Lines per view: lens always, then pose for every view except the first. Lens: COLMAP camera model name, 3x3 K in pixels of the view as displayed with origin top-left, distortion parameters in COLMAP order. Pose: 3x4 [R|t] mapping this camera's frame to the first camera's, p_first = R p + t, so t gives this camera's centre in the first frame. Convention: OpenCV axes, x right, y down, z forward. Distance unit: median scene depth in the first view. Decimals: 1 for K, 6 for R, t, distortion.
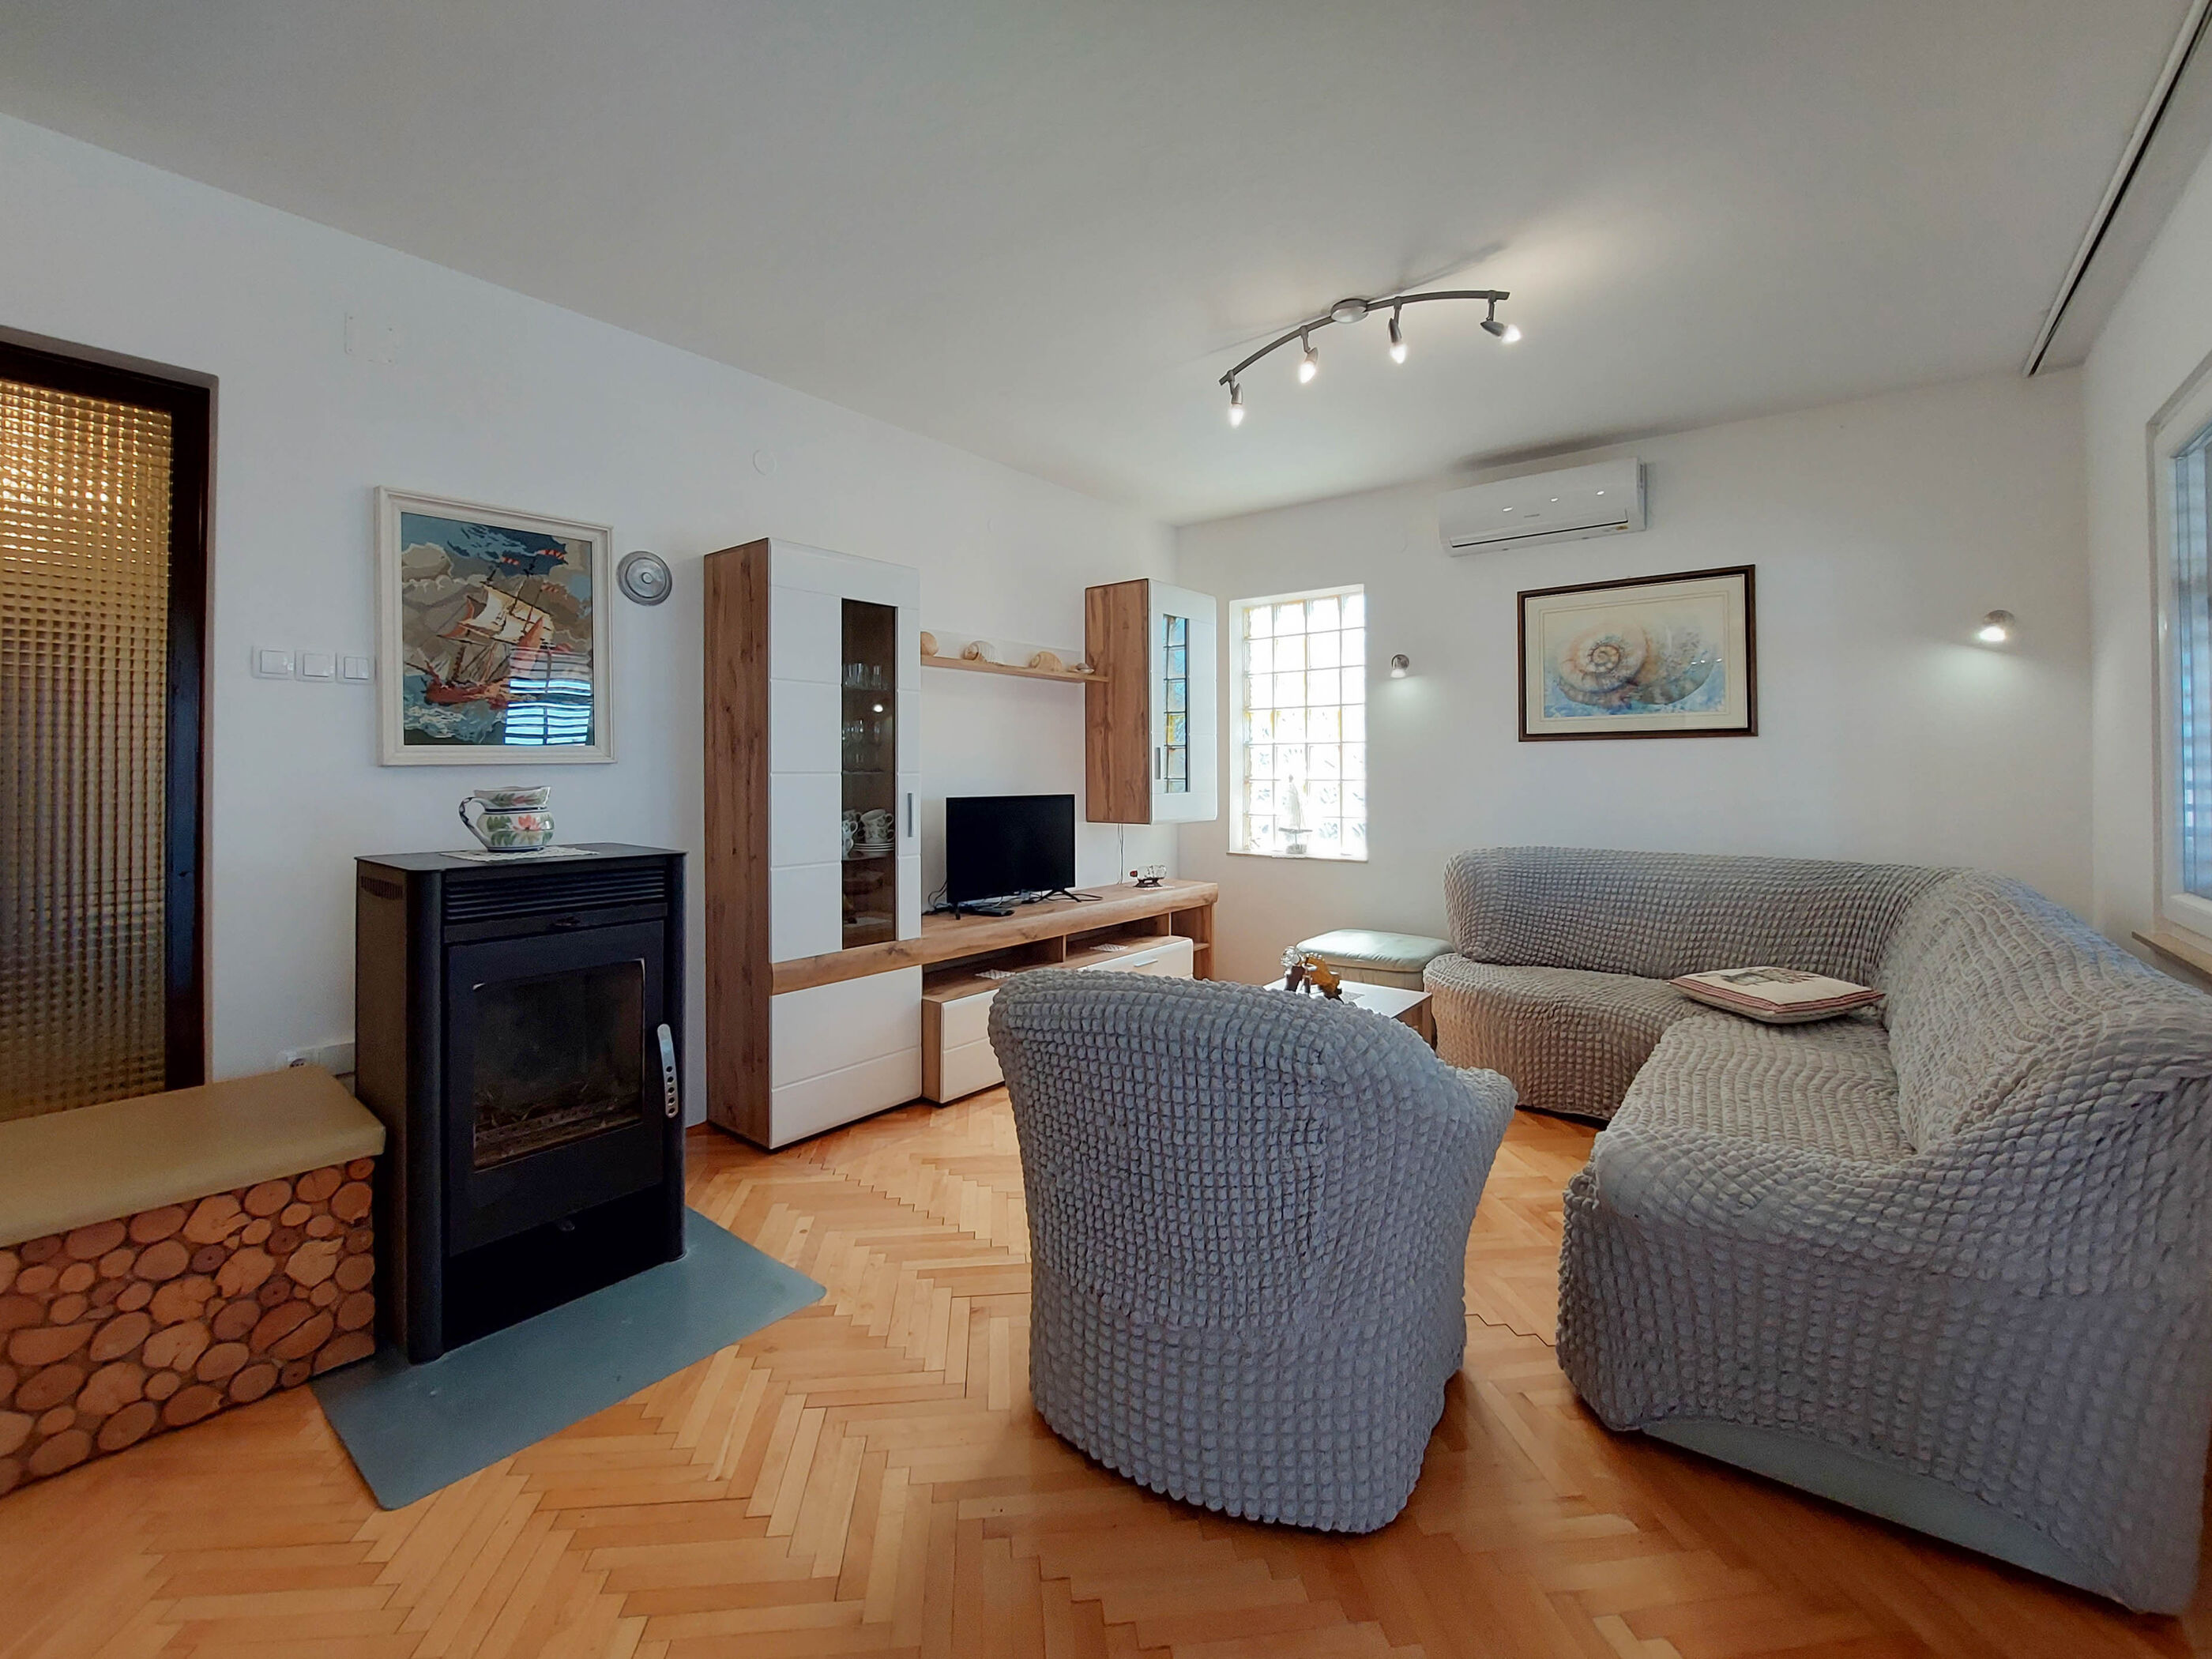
lens RADIAL K [[933.6, 0, 1086.2], [0, 933.6, 759.2], [0, 0, 1]] dist [-0.003660, -0.006563]
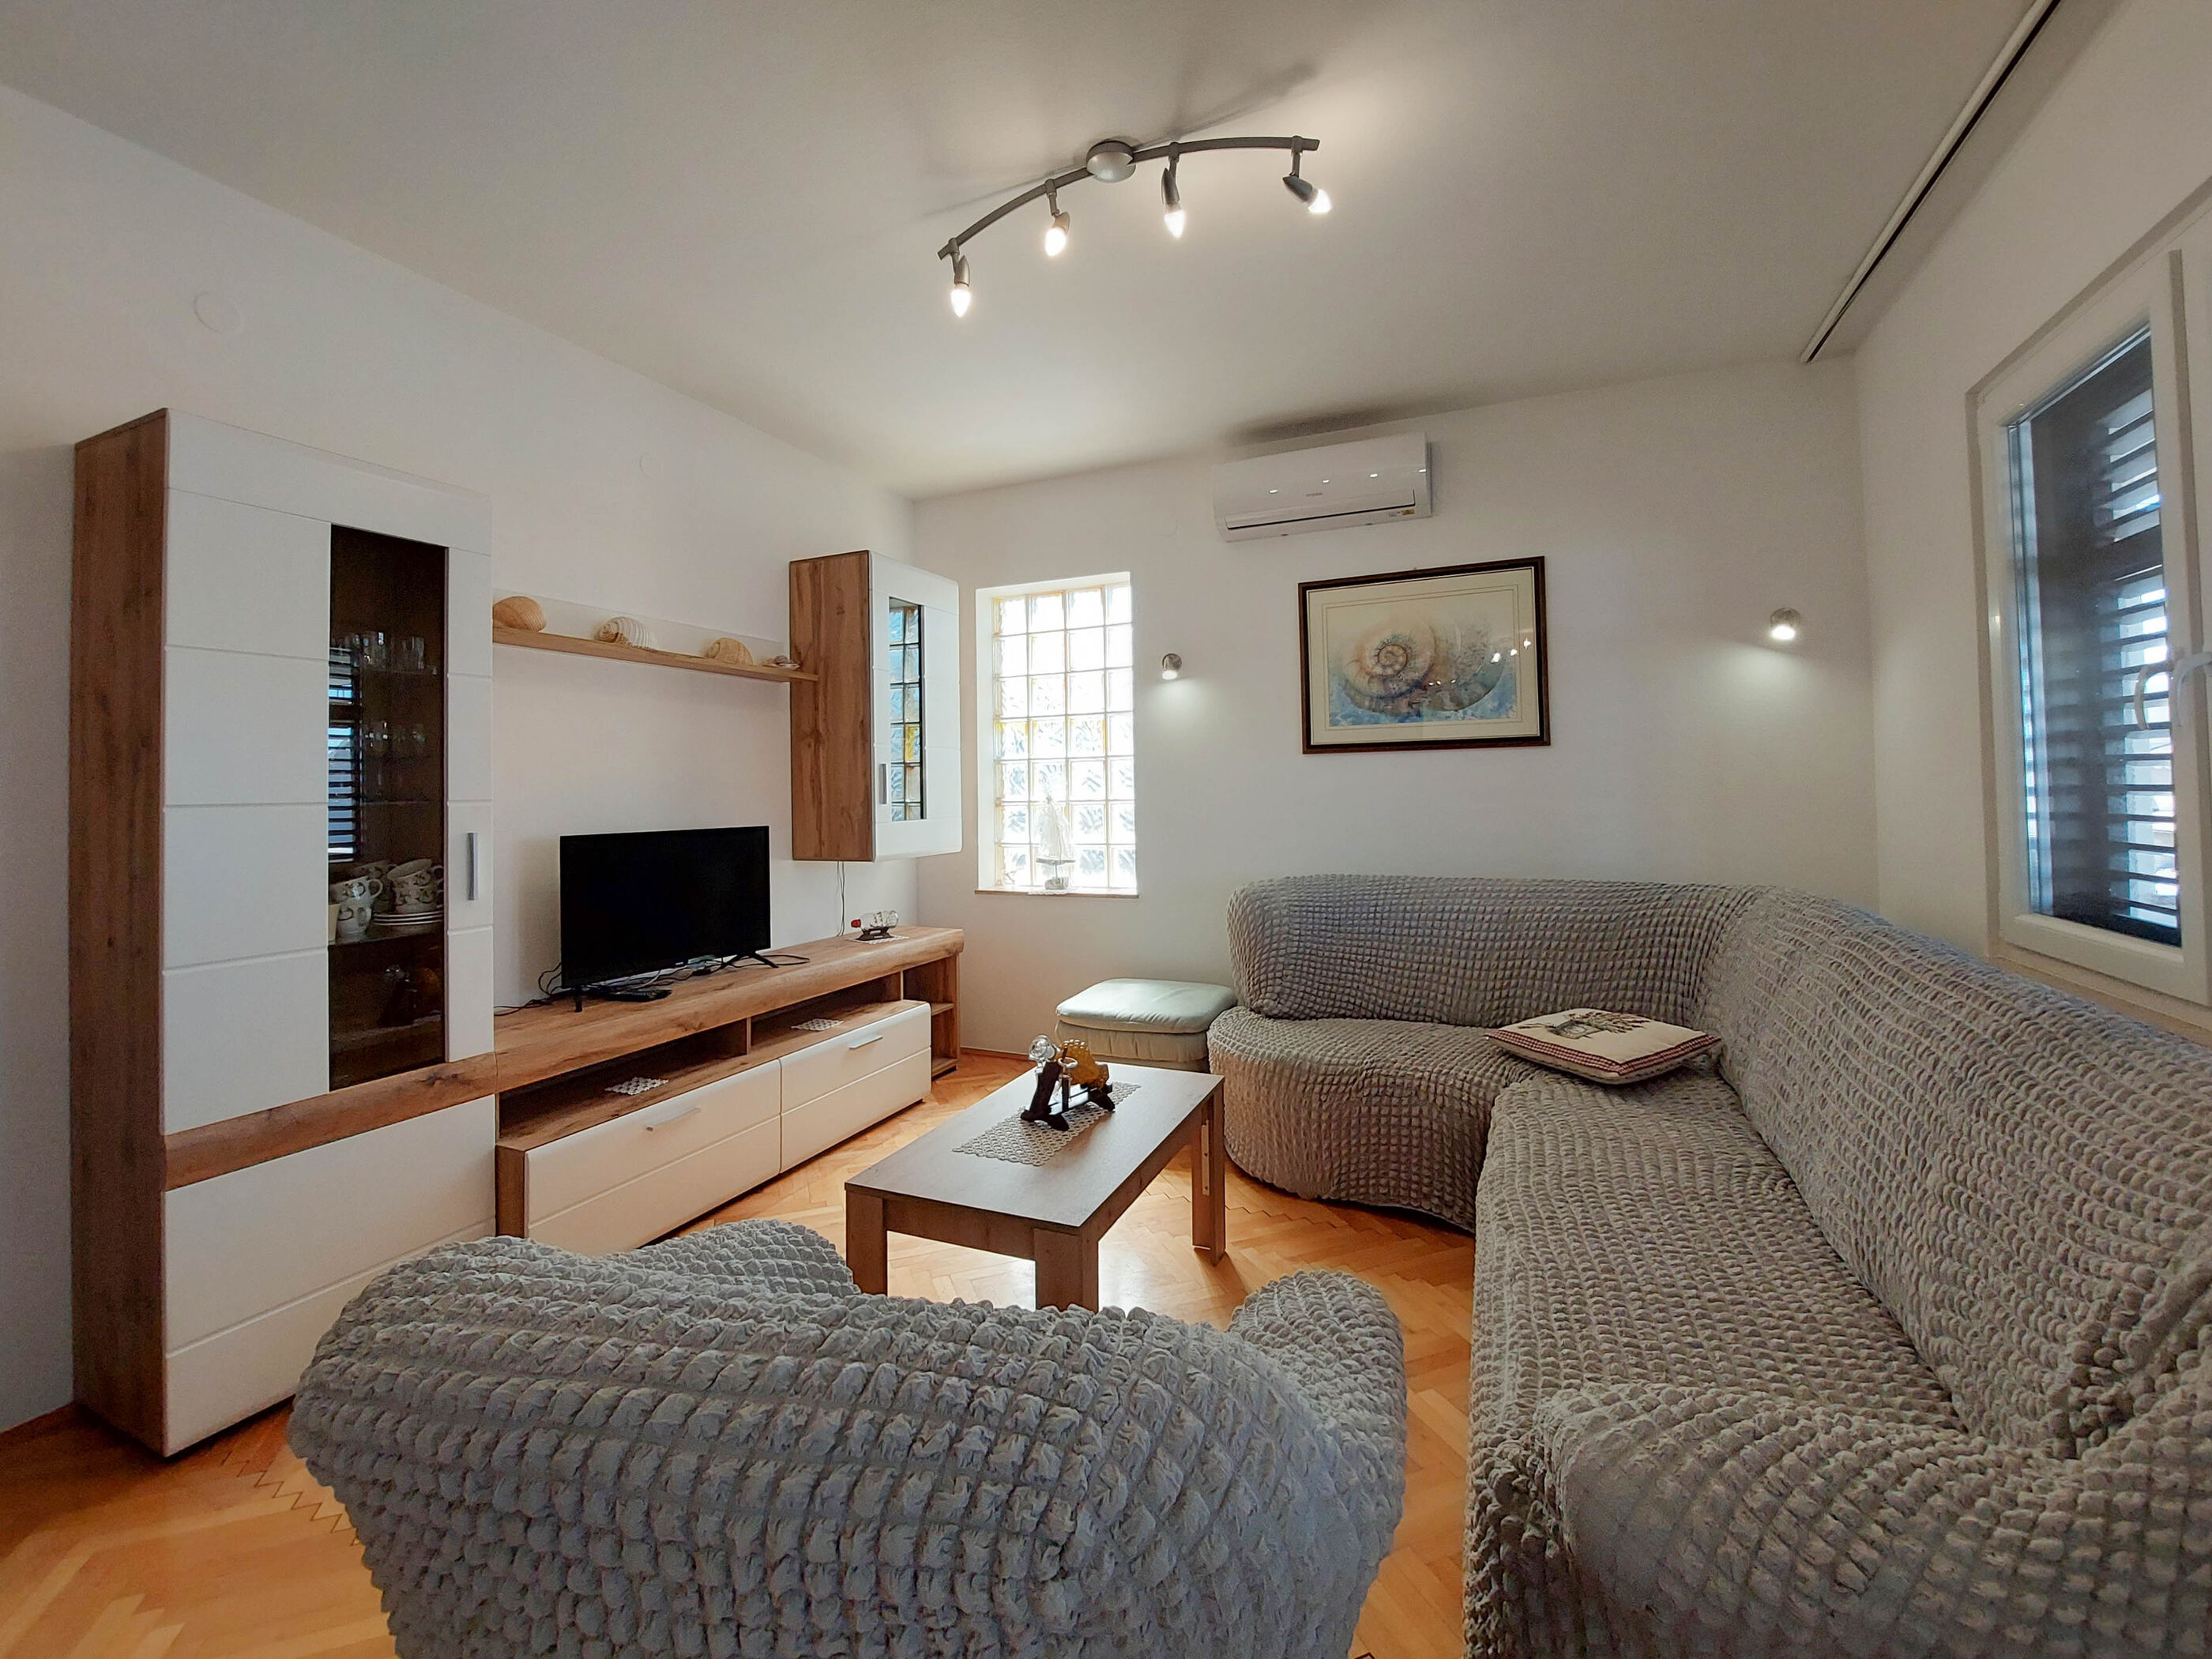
lens RADIAL K [[944.1, 0, 1085.5], [0, 944.1, 765.6], [0, 0, 1]] dist [-0.000219, 0.000067]
pose [[0.970211, -0.008041, 0.242130, 0.062794], [0.011961, 0.999820, -0.014725, 0.003607], [-0.241968, 0.017182, 0.970132, 0.230735]]
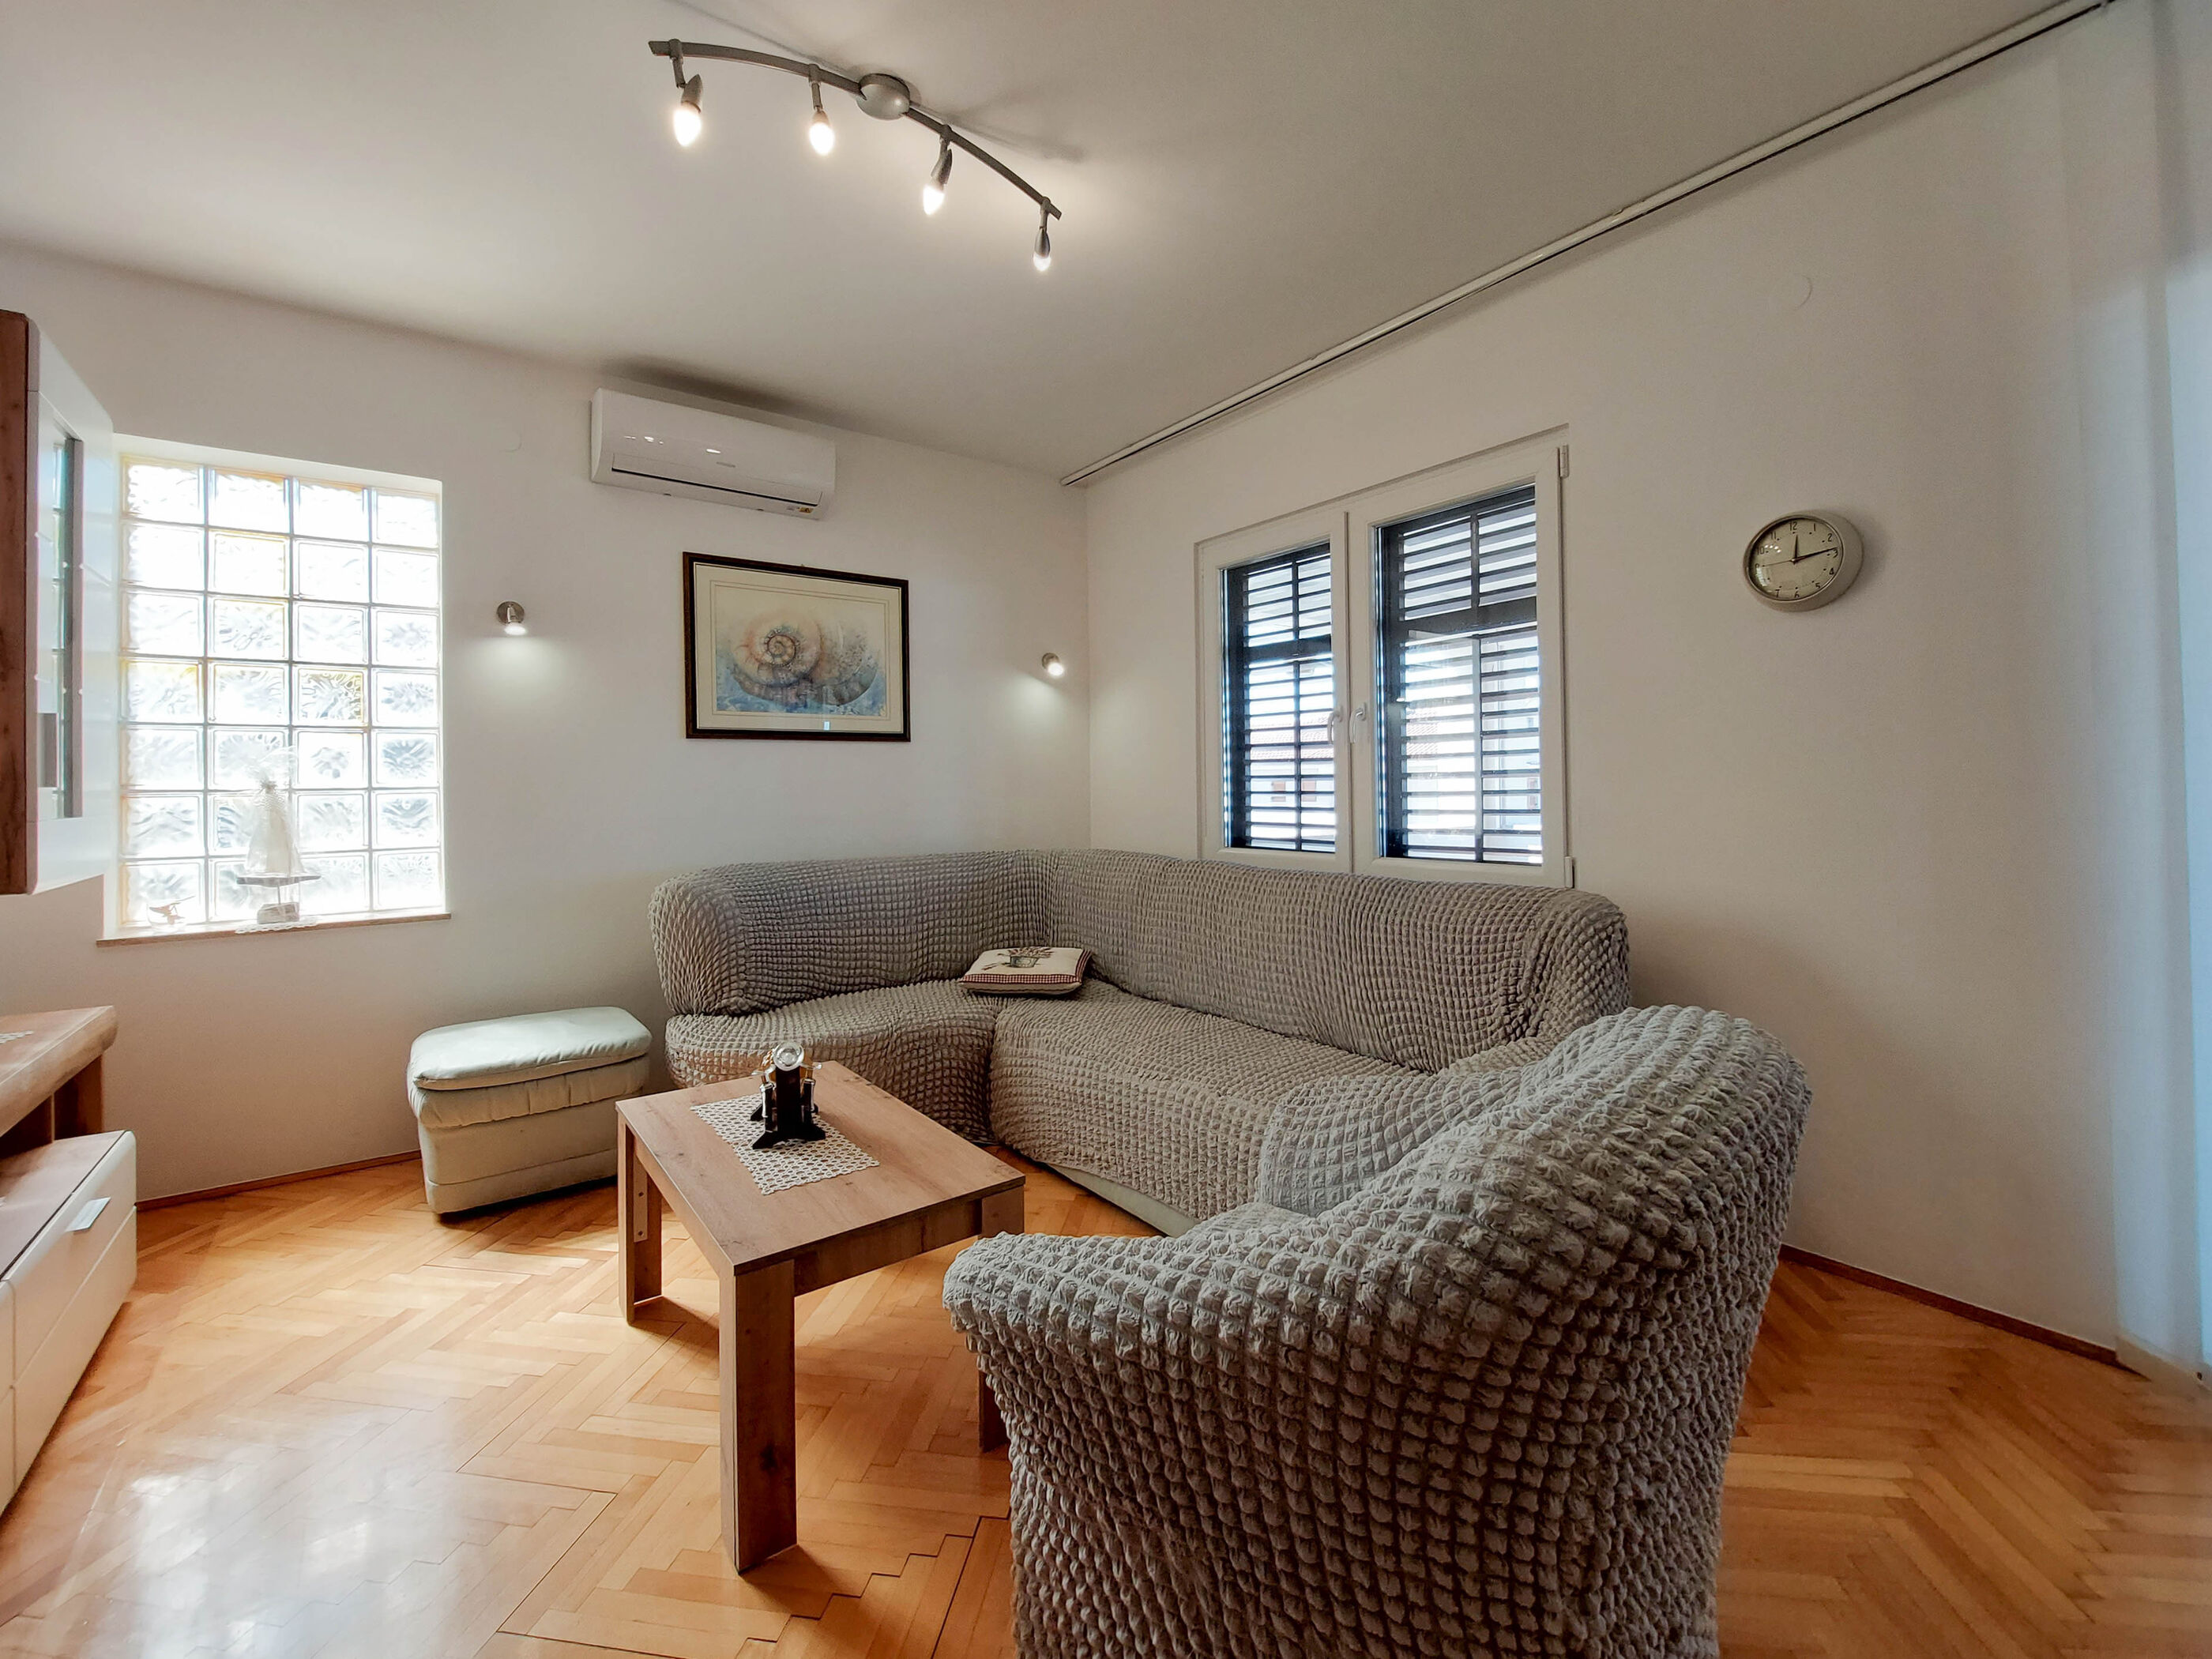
lens RADIAL K [[941.1, 0, 1144.8], [0, 941.1, 774.4], [0, 0, 1]] dist [-0.002196, -0.000443]
pose [[0.255774, 0.011590, 0.966667, -0.267770], [-0.001101, 0.999931, -0.011697, 0.026646], [-0.966736, 0.001928, 0.255770, 0.497024]]
